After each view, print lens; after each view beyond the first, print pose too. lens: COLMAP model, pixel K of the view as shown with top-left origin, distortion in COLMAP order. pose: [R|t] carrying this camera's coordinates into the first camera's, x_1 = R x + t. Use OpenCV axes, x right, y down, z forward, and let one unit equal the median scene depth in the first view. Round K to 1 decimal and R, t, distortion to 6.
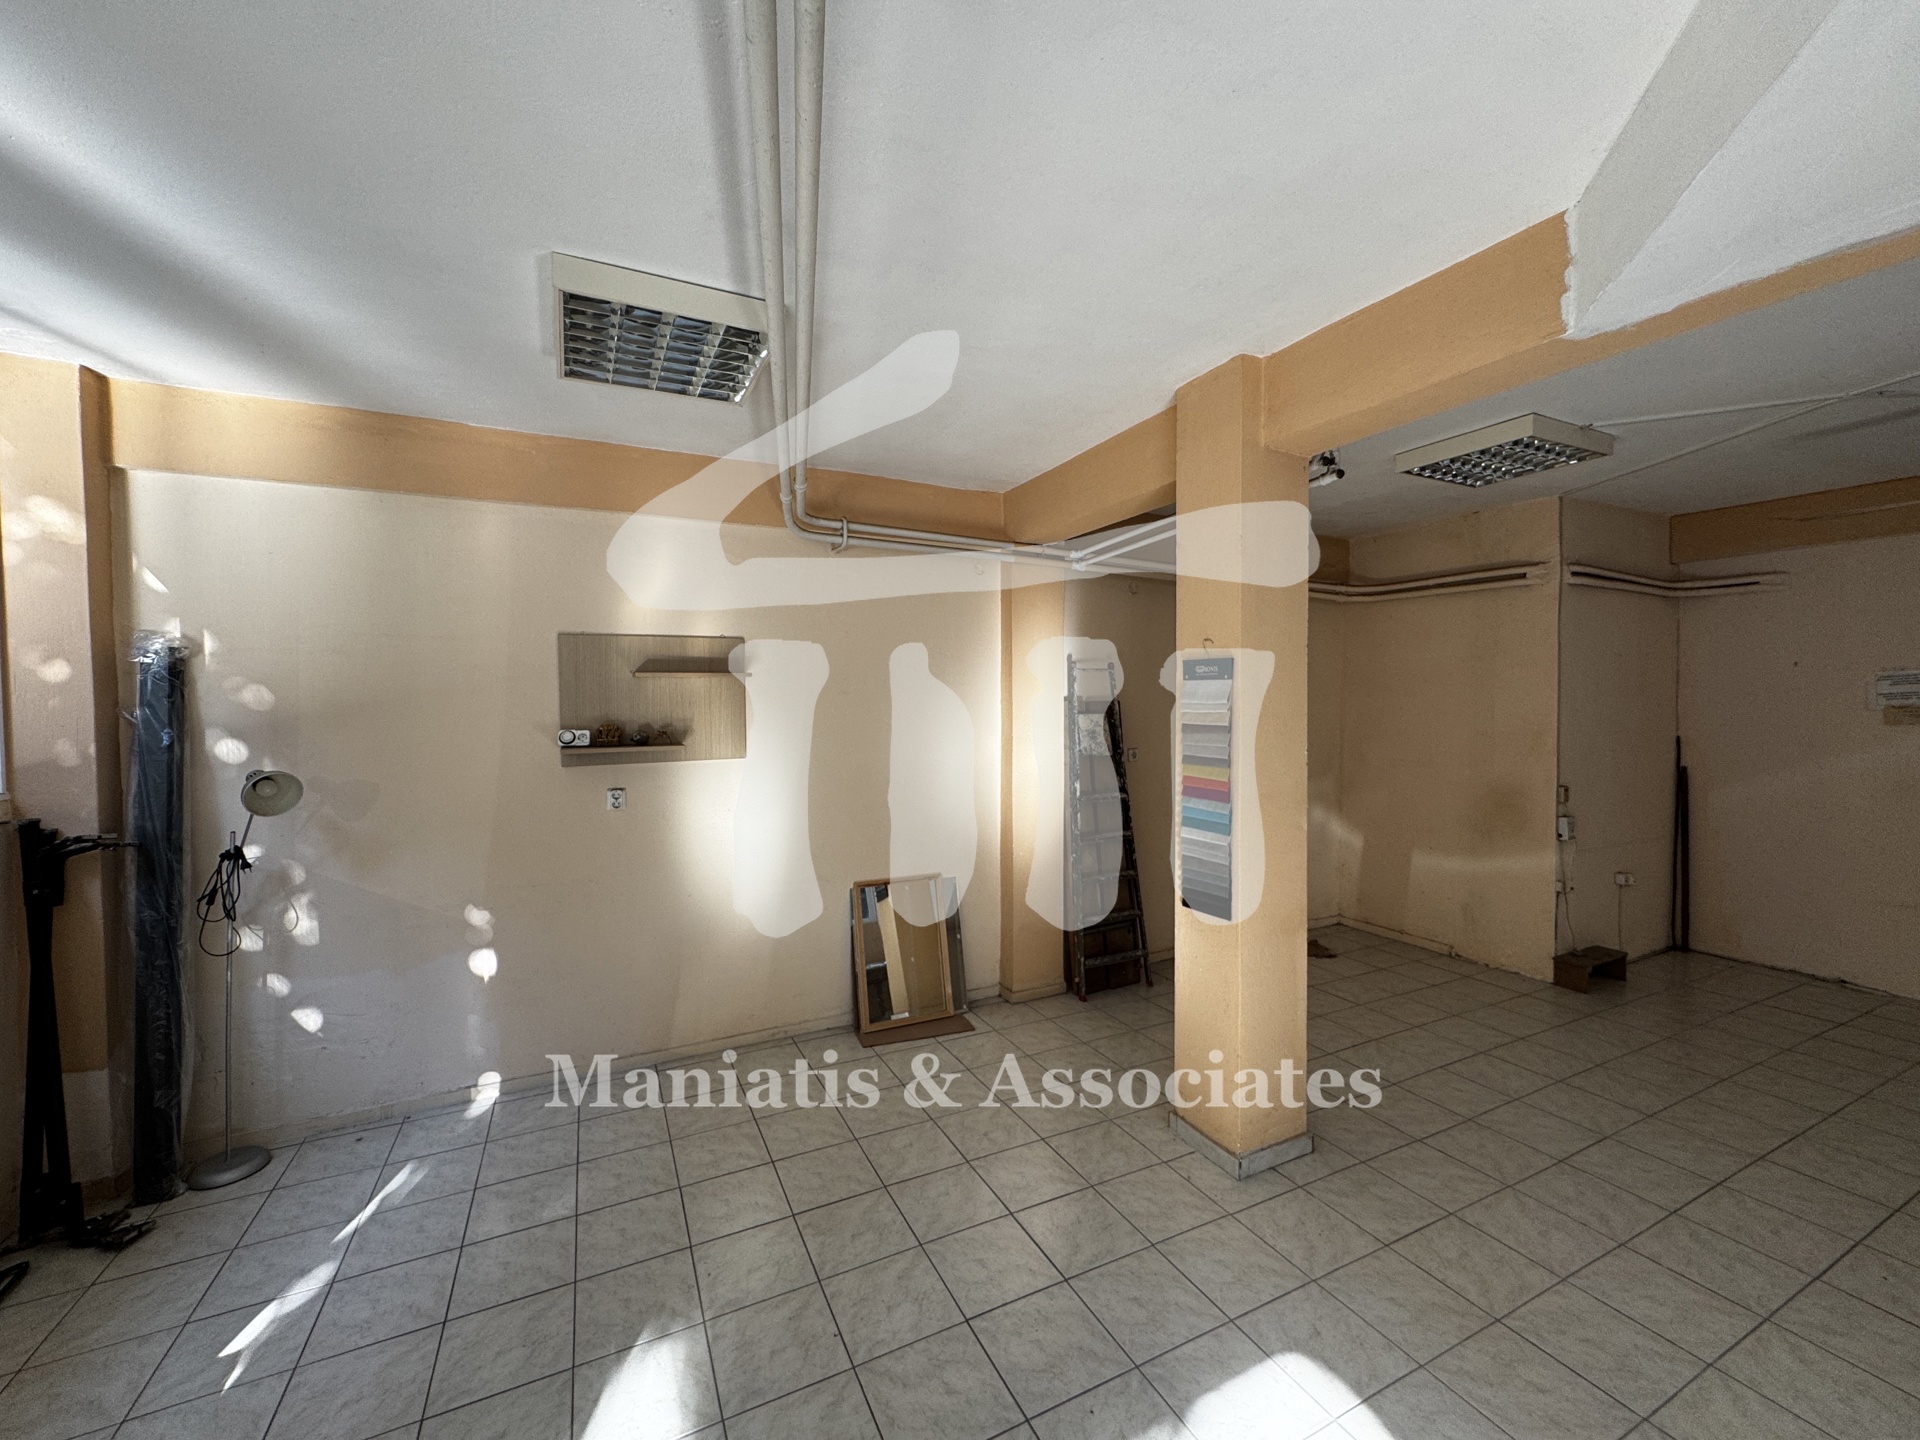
lens RADIAL K [[765.2, 0, 958.5], [0, 765.2, 716.5], [0, 0, 1]] dist [-0.002444, 0.000842]
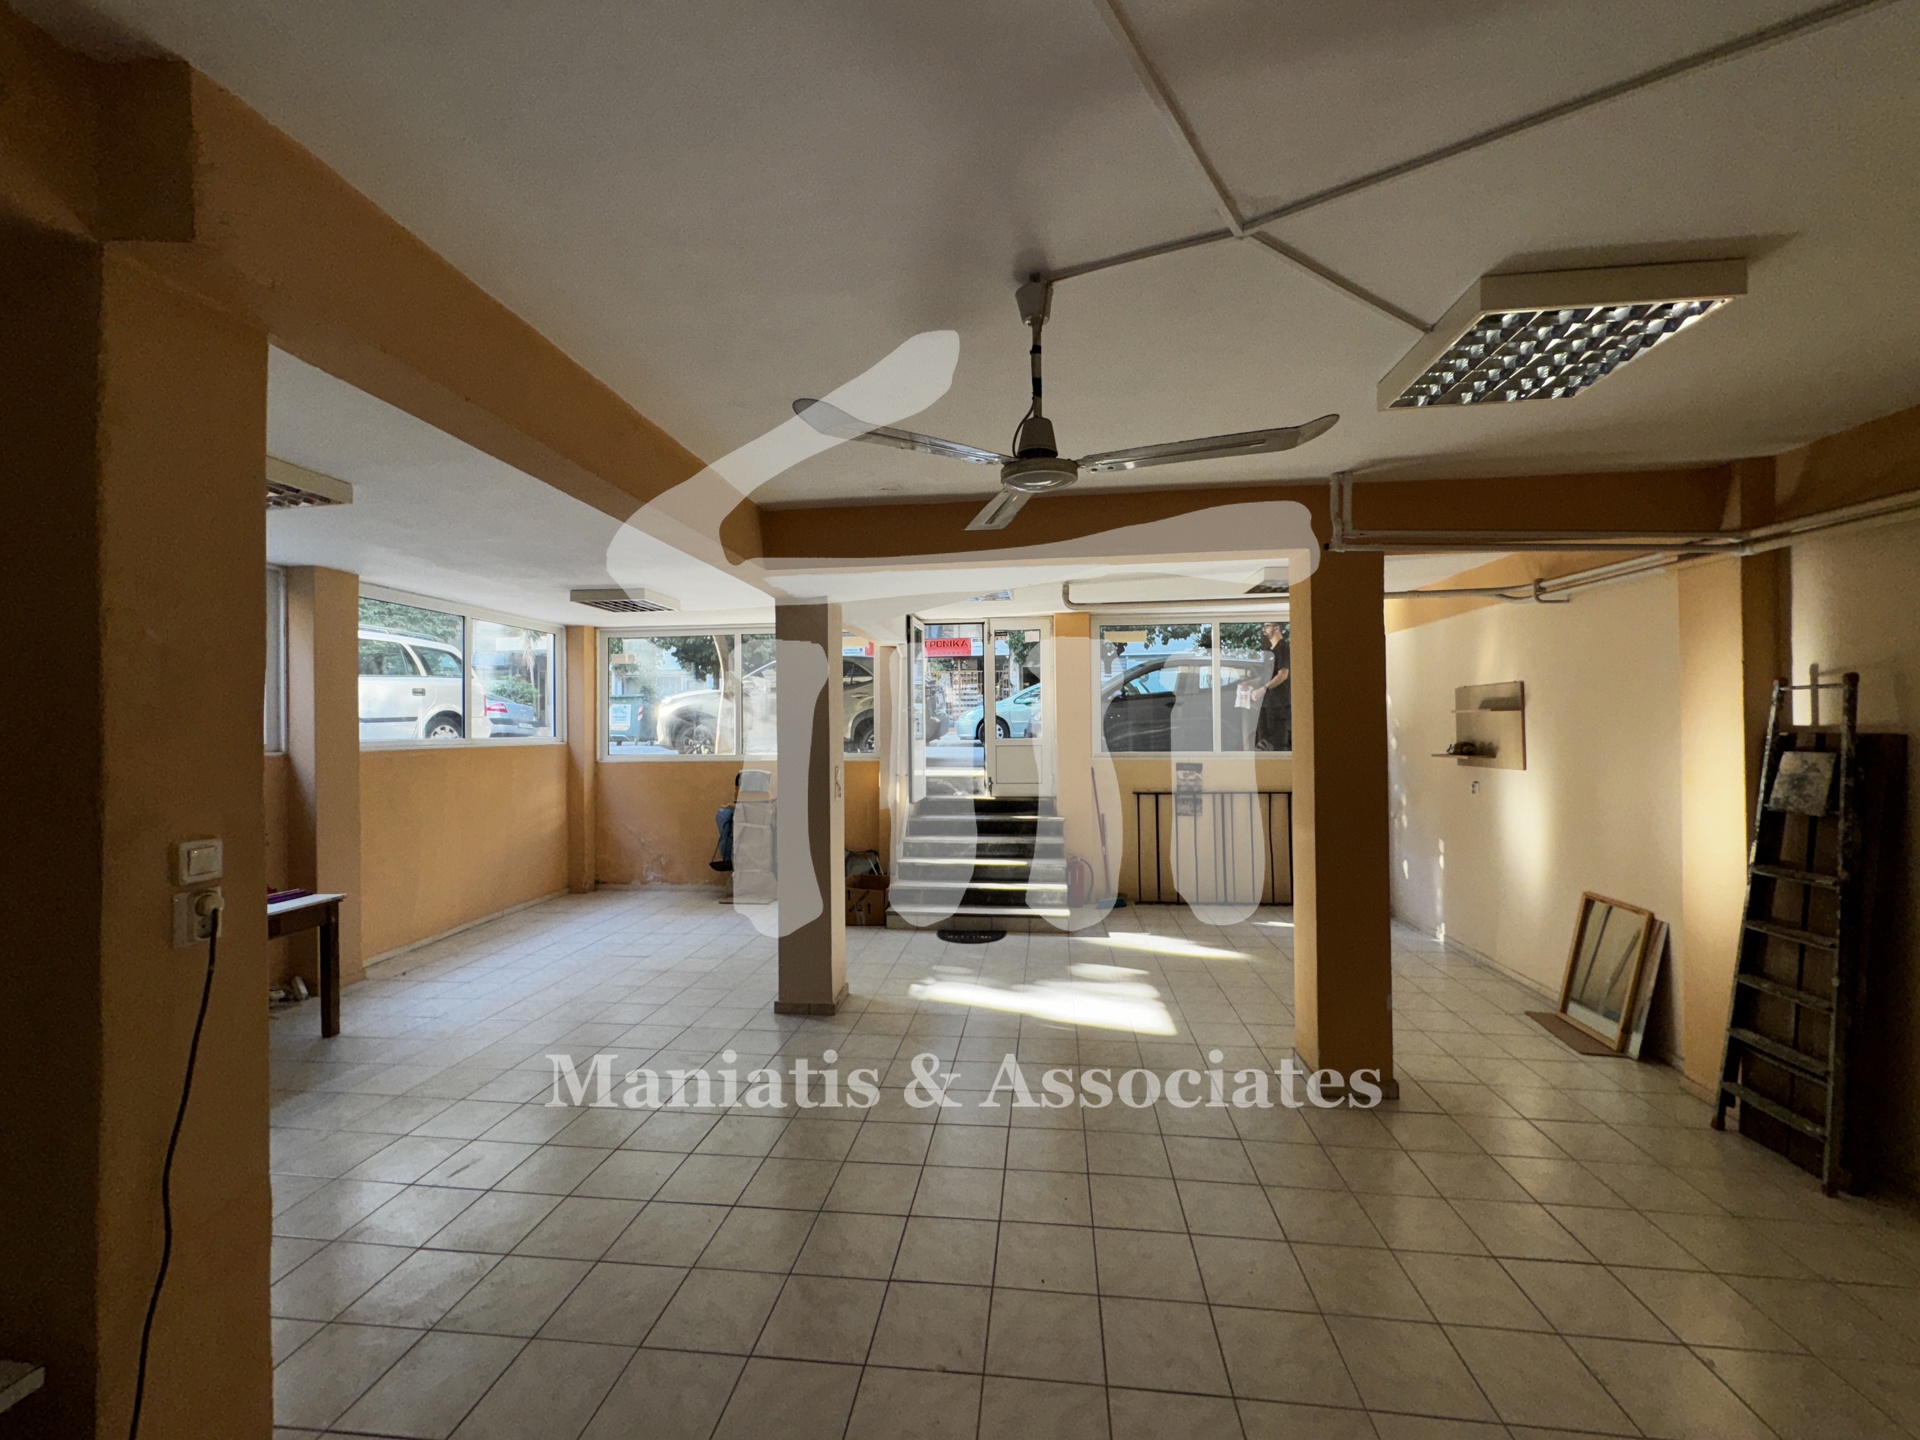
lens RADIAL K [[765.2, 0, 961.1], [0, 765.2, 720.8], [0, 0, 1]] dist [-0.002444, 0.000842]
pose [[-0.539993, 0.003753, -0.841661, 1.472694], [-0.007684, 0.999926, 0.009389, -0.041501], [0.841635, 0.011537, -0.539924, 0.940156]]
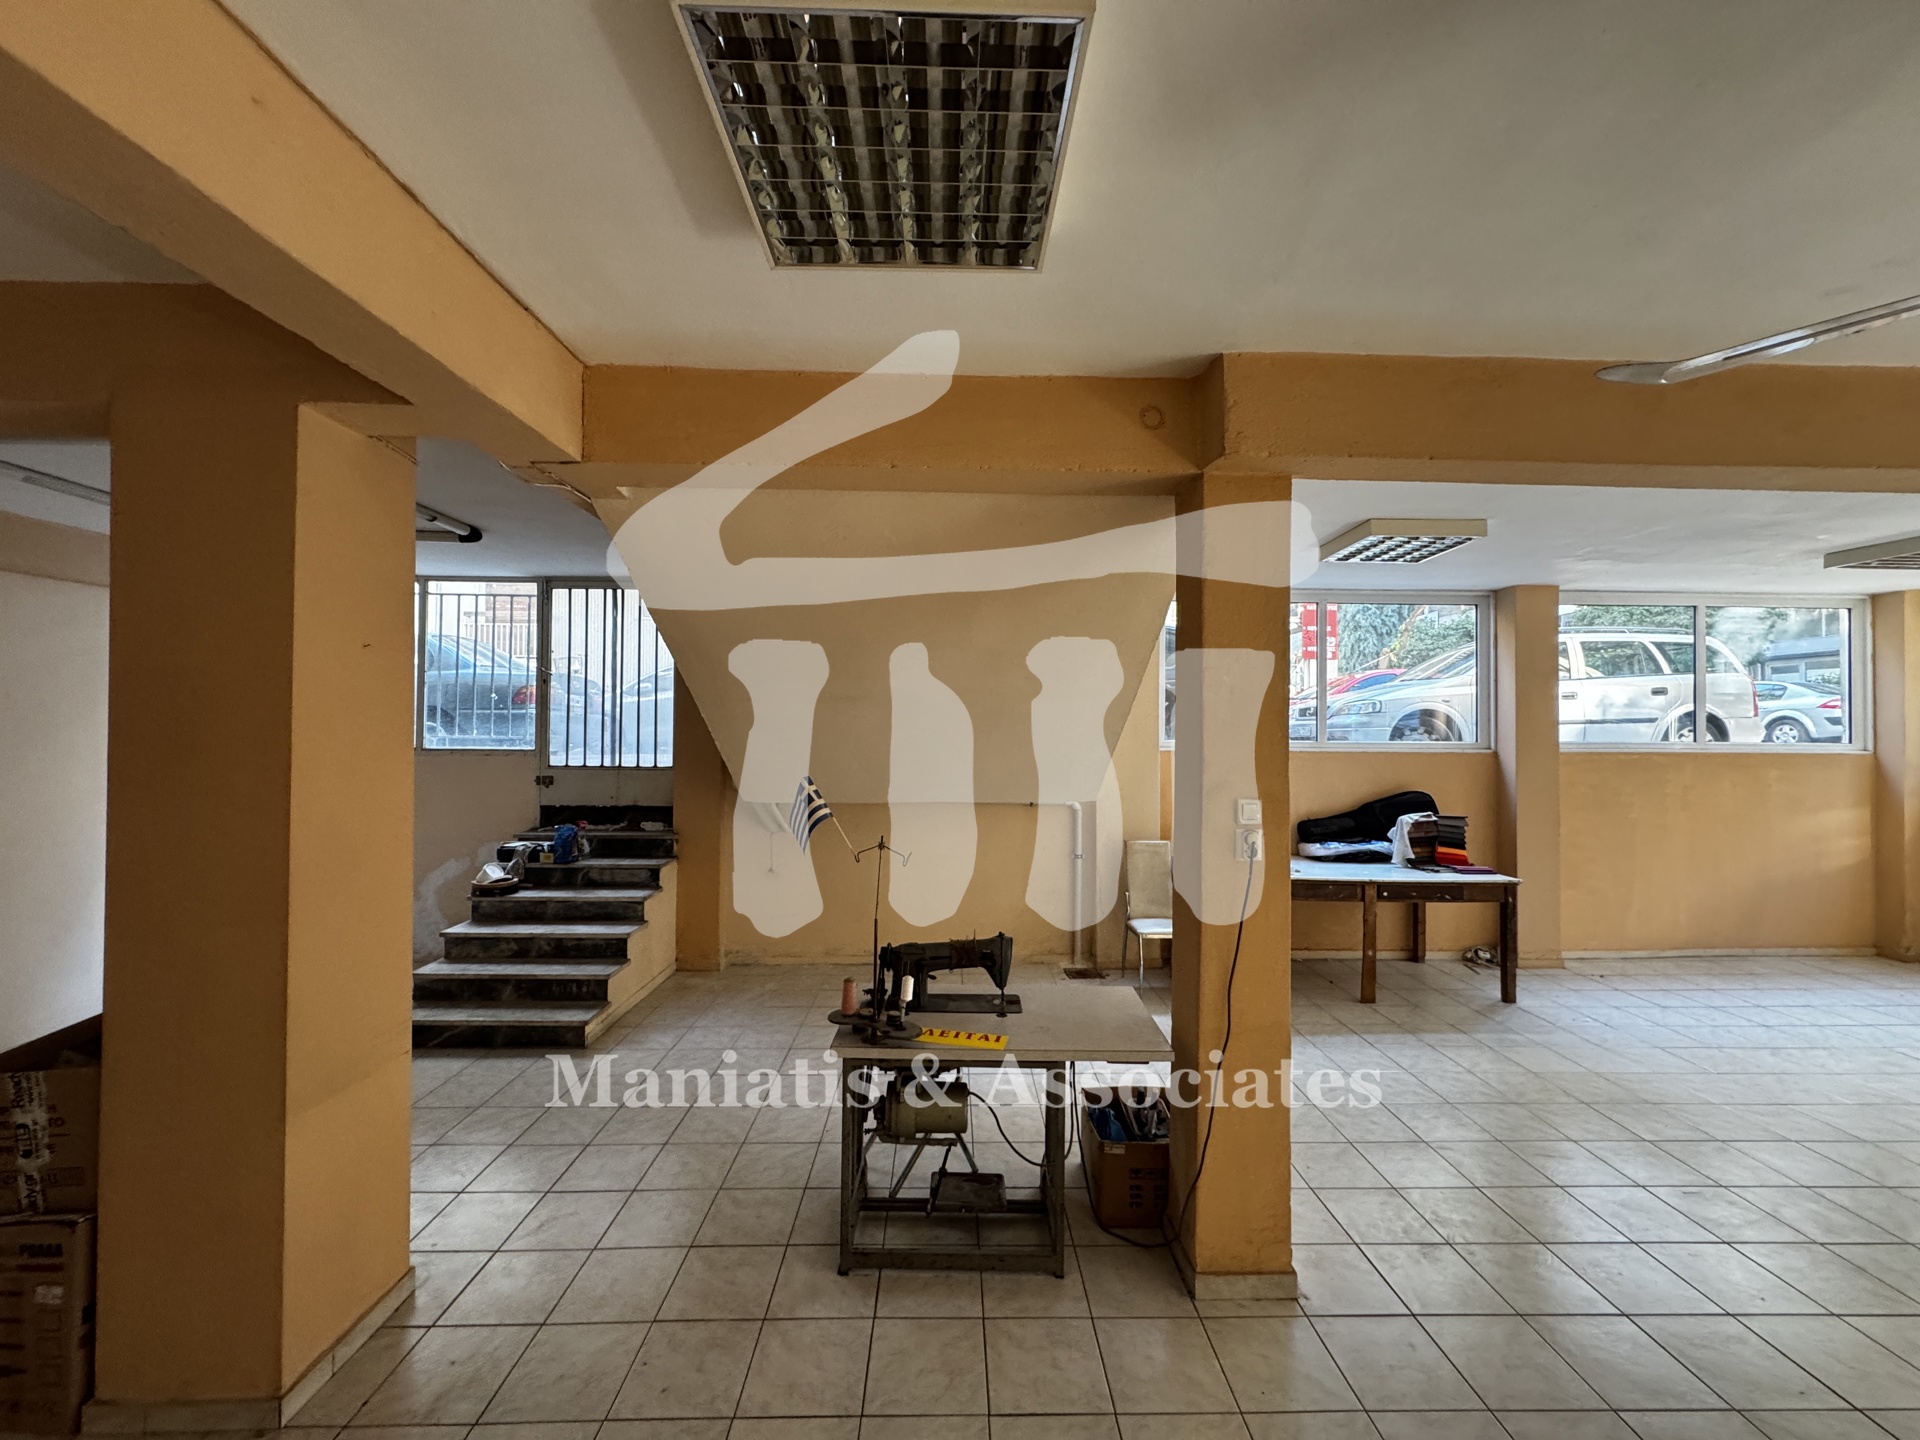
lens RADIAL K [[765.2, 0, 960.8], [0, 765.2, 721.0], [0, 0, 1]] dist [-0.002444, 0.000842]
pose [[-0.905794, 0.004714, 0.423692, 1.296464], [0.009607, 0.999910, 0.009412, -0.049622], [-0.423610, 0.012596, -0.905757, 1.103970]]
